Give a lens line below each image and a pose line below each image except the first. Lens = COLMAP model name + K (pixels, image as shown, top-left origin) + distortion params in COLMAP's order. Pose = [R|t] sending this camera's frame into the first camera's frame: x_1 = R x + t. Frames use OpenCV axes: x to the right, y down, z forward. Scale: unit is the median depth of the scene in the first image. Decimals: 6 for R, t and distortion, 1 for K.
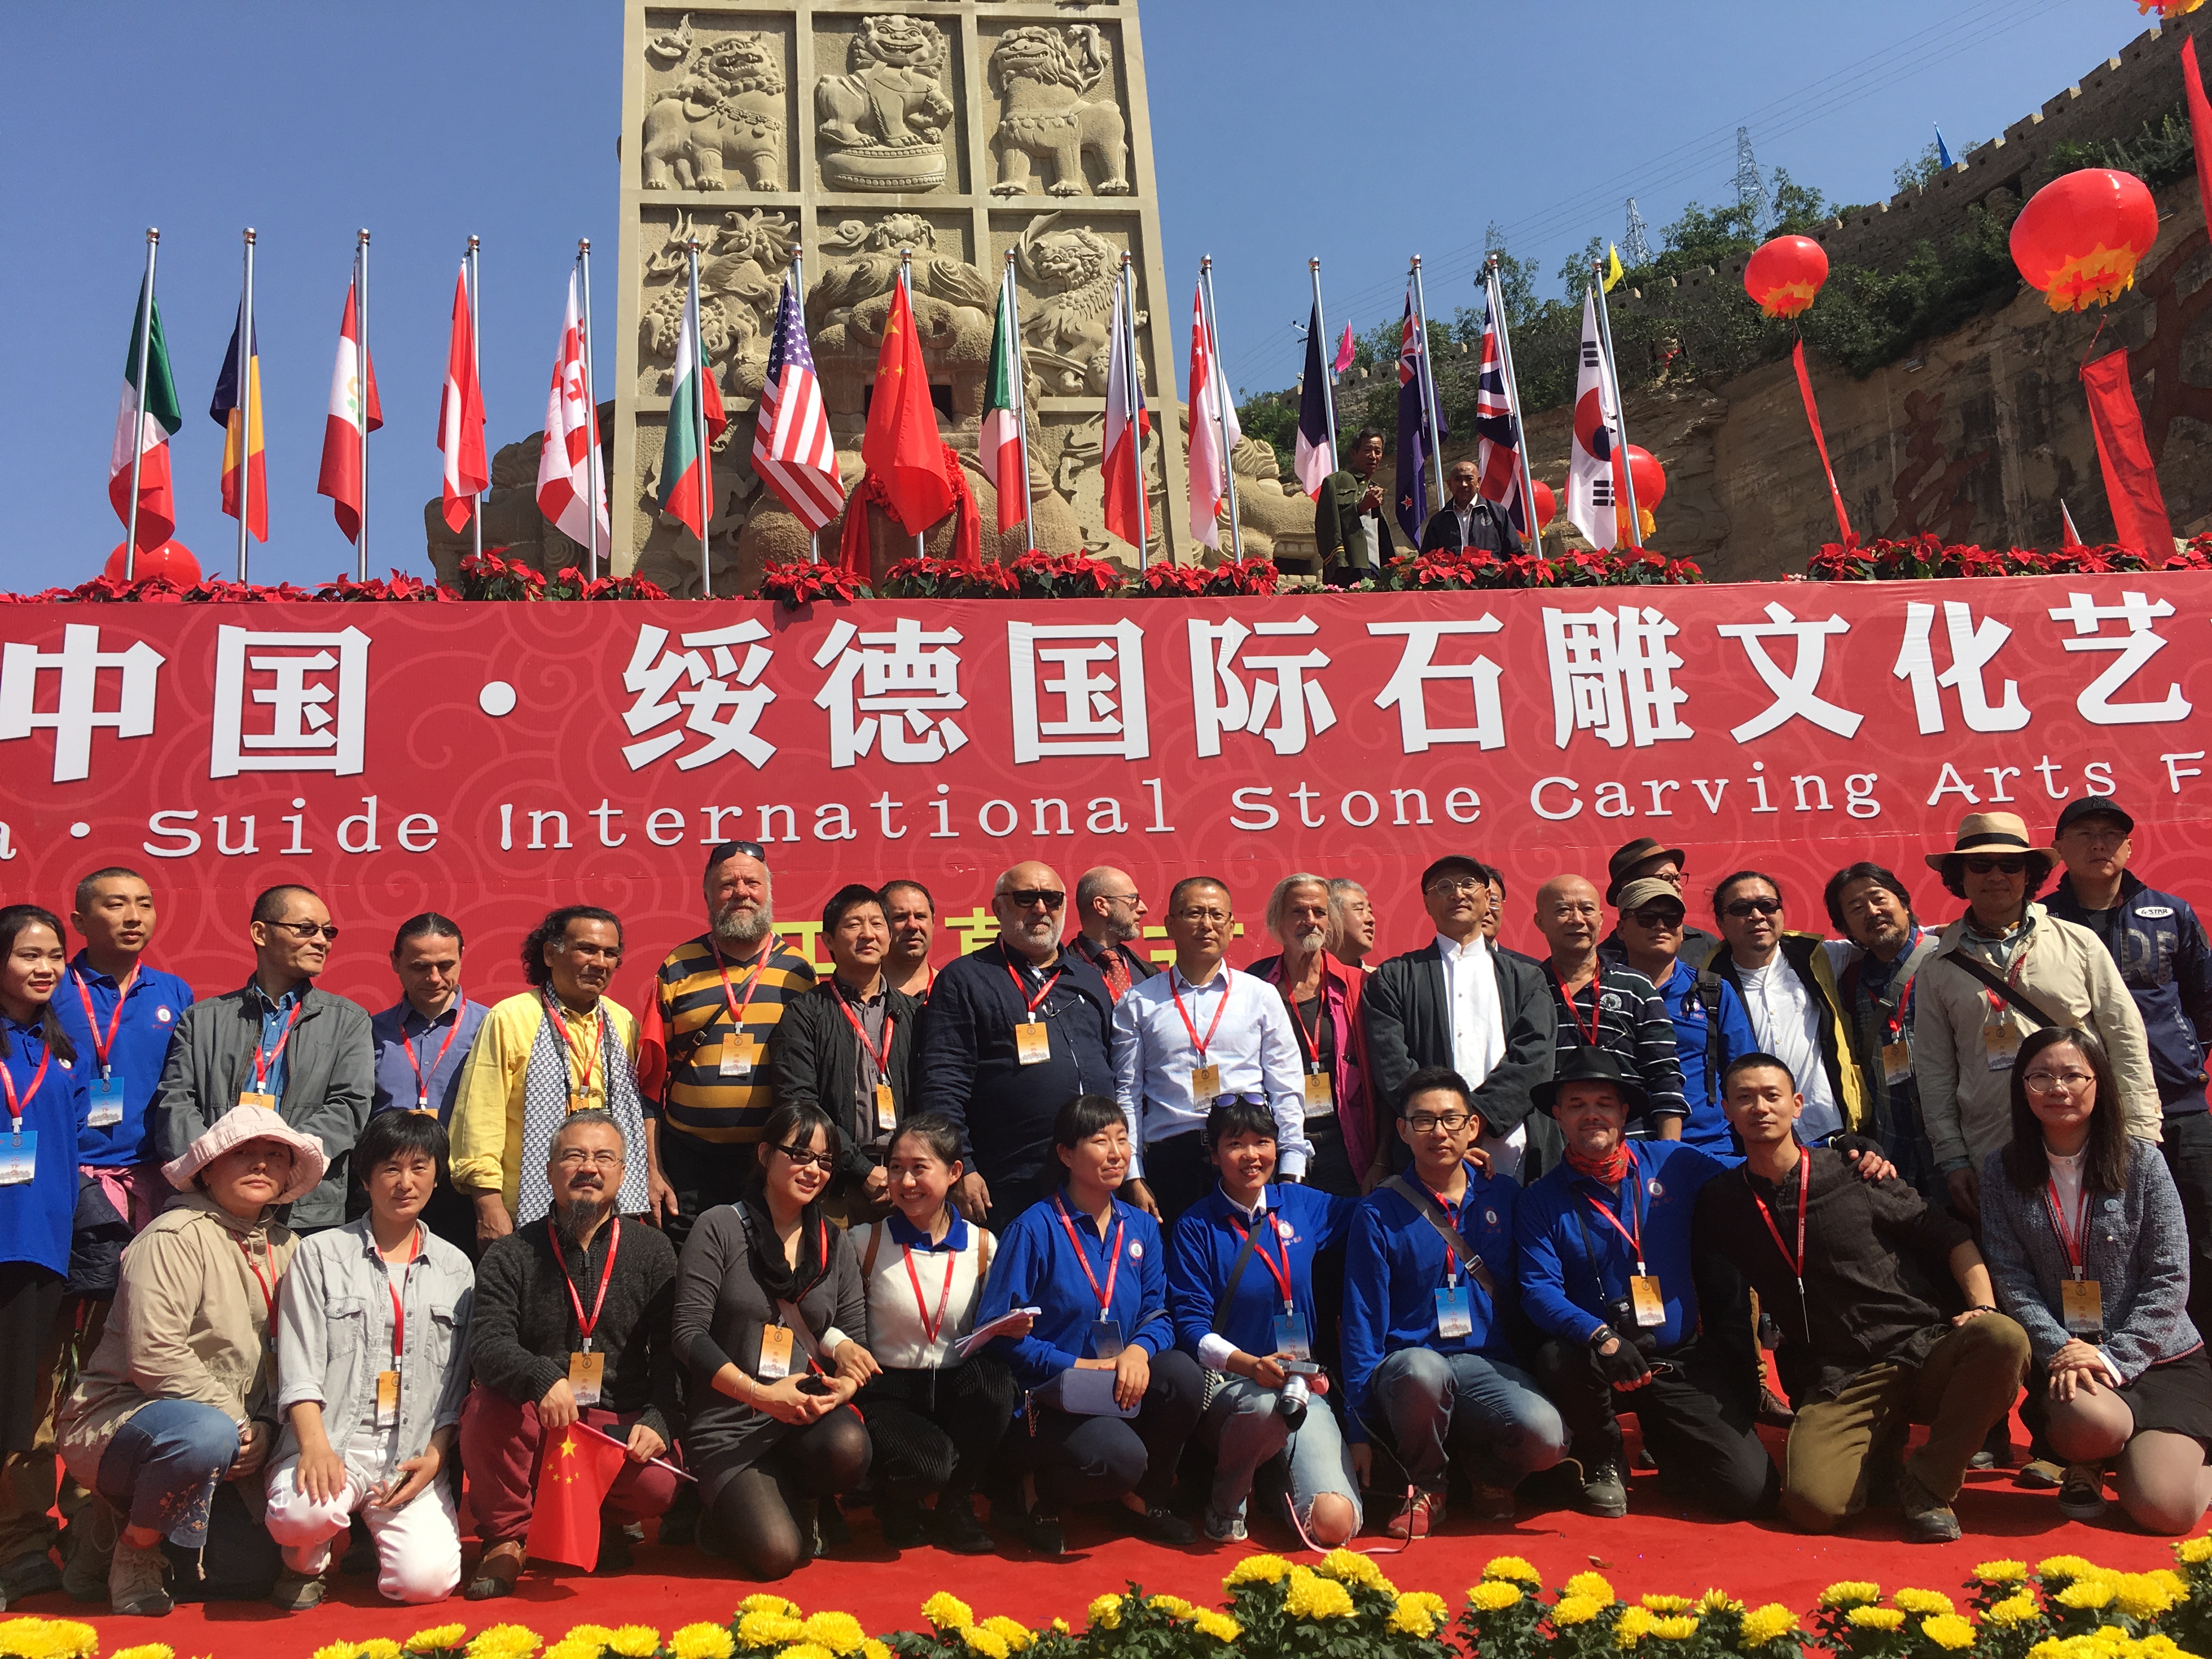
lens RADIAL K [[1861.9, 0, 1110.5], [0, 1861.9, 816.1], [0, 0, 1]] dist [0.065149, -0.052209]
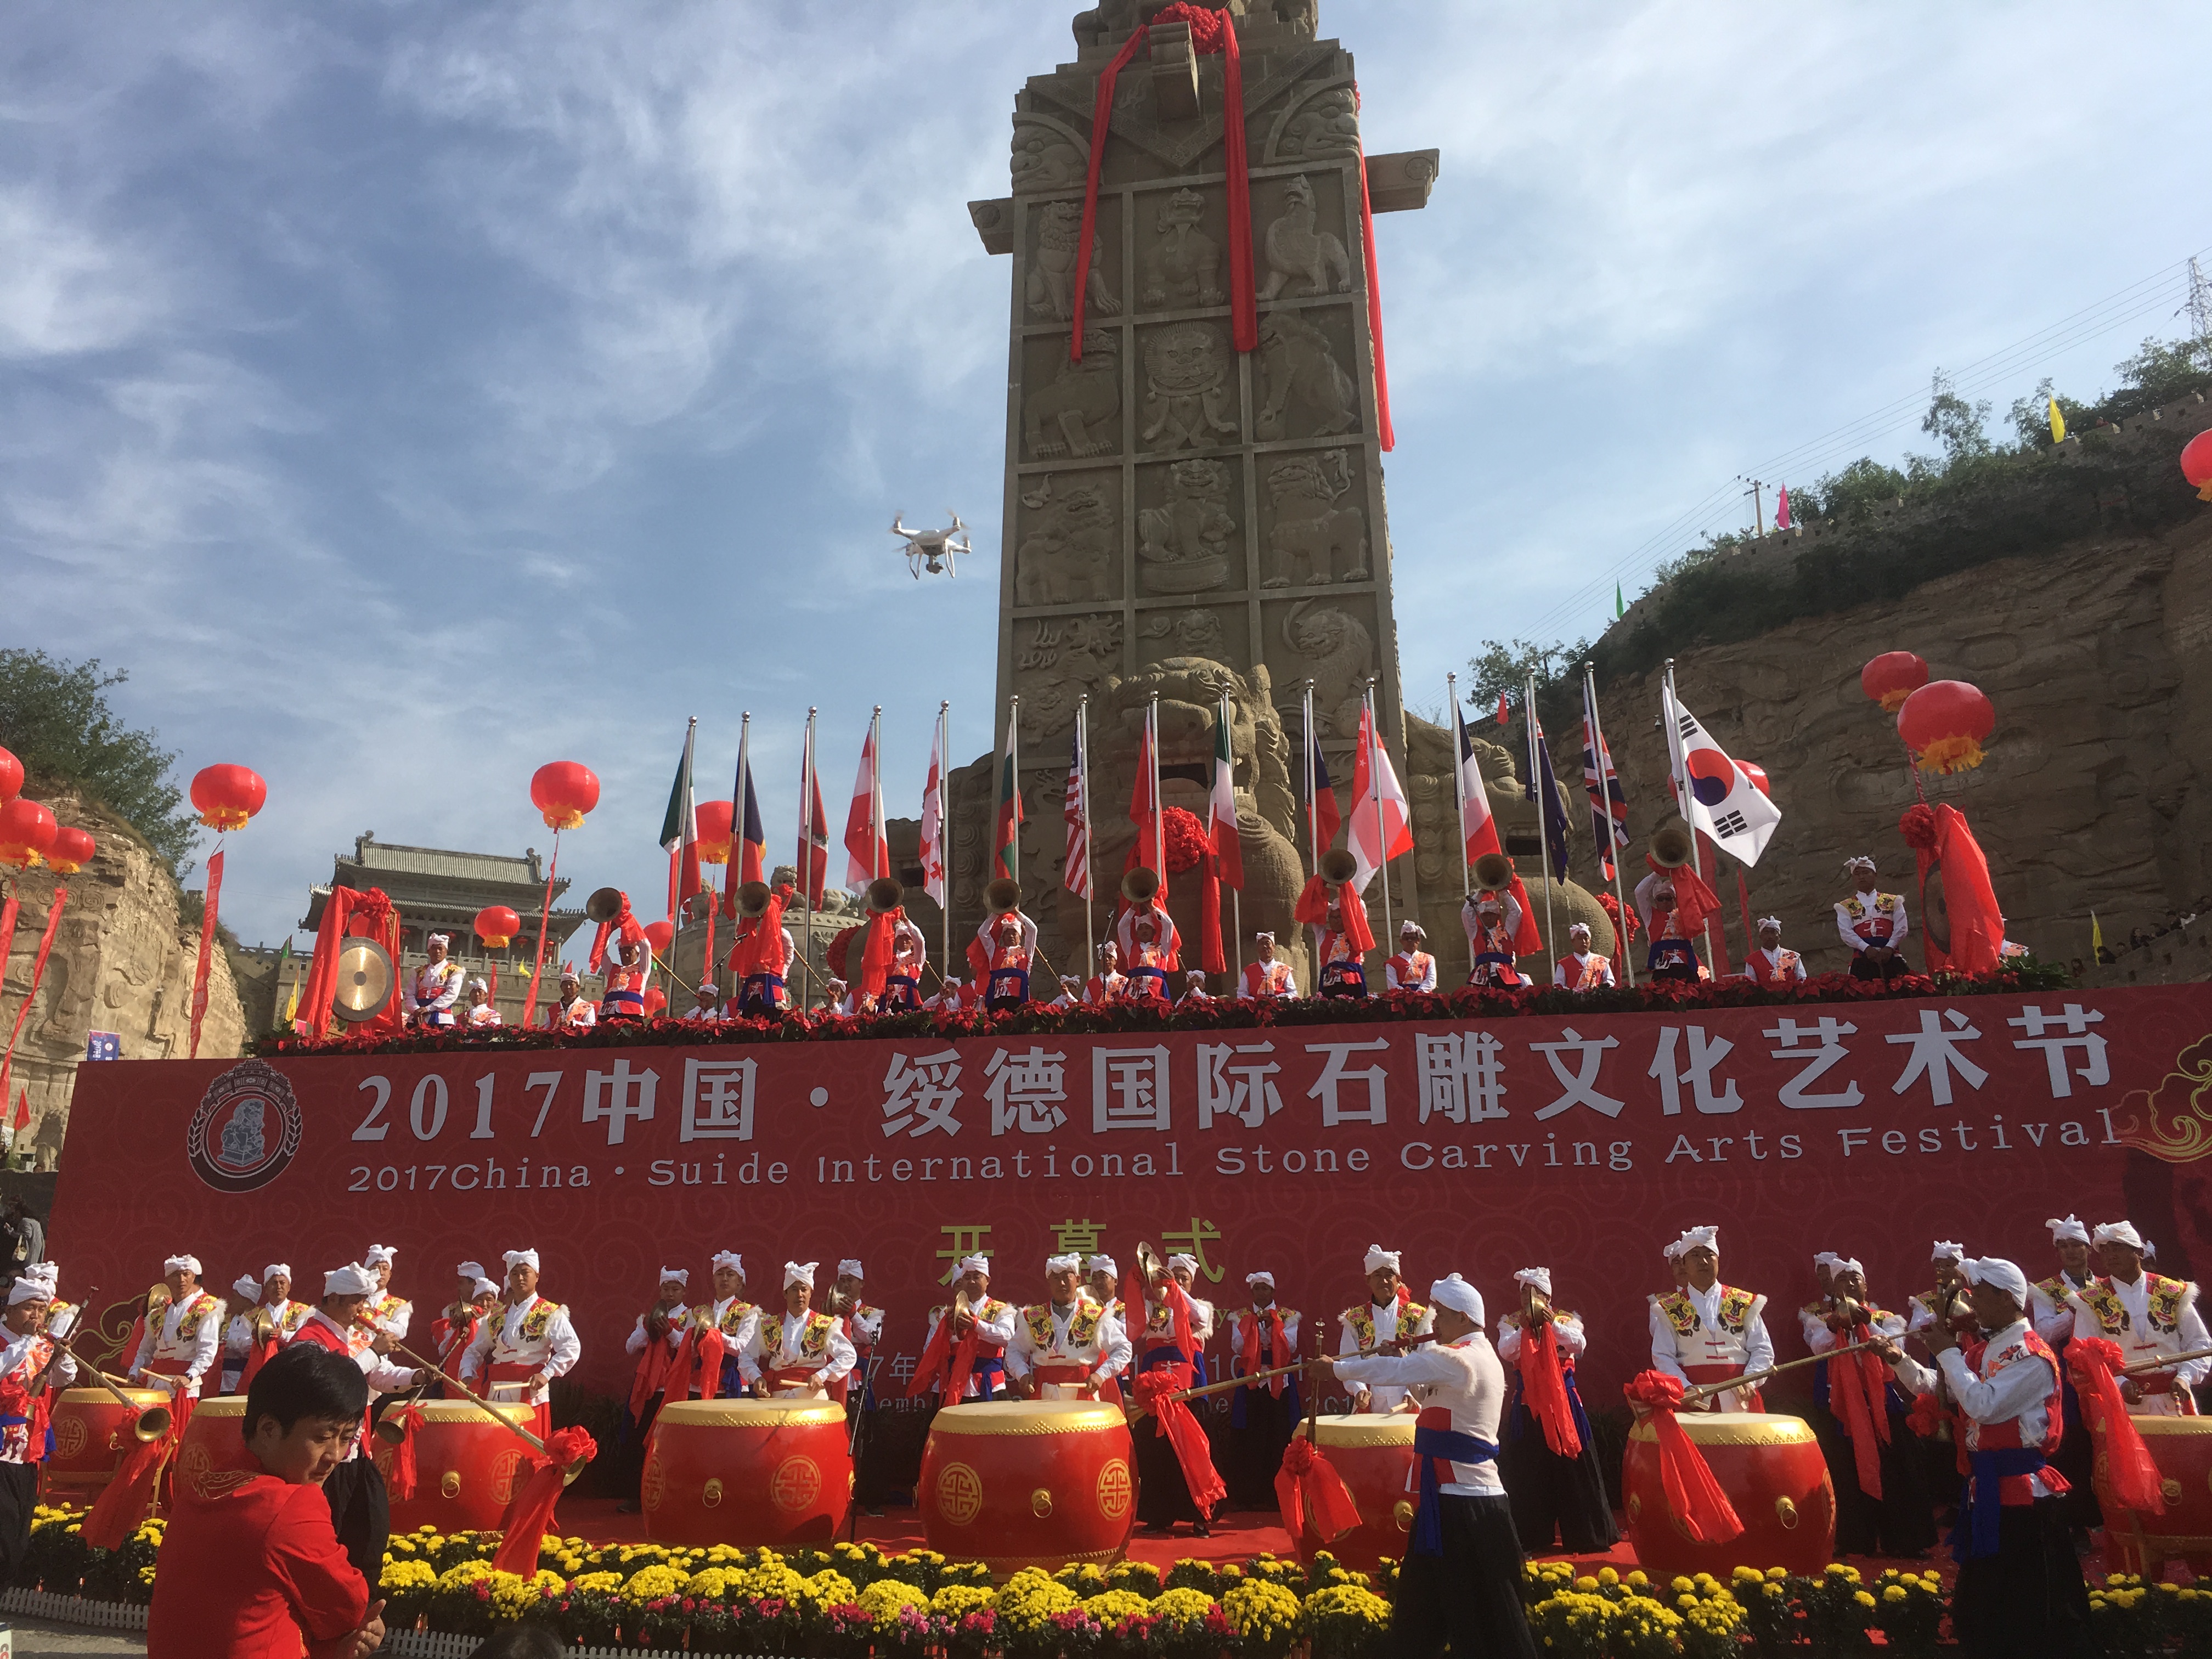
lens RADIAL K [[1861.9, 0, 1093.7], [0, 1861.9, 814.2], [0, 0, 1]] dist [0.065149, -0.052209]
pose [[0.956837, -0.034422, -0.288580, 0.448537], [0.017821, 0.998042, -0.059960, -0.214581], [0.290079, 0.052229, 0.955577, -0.658447]]
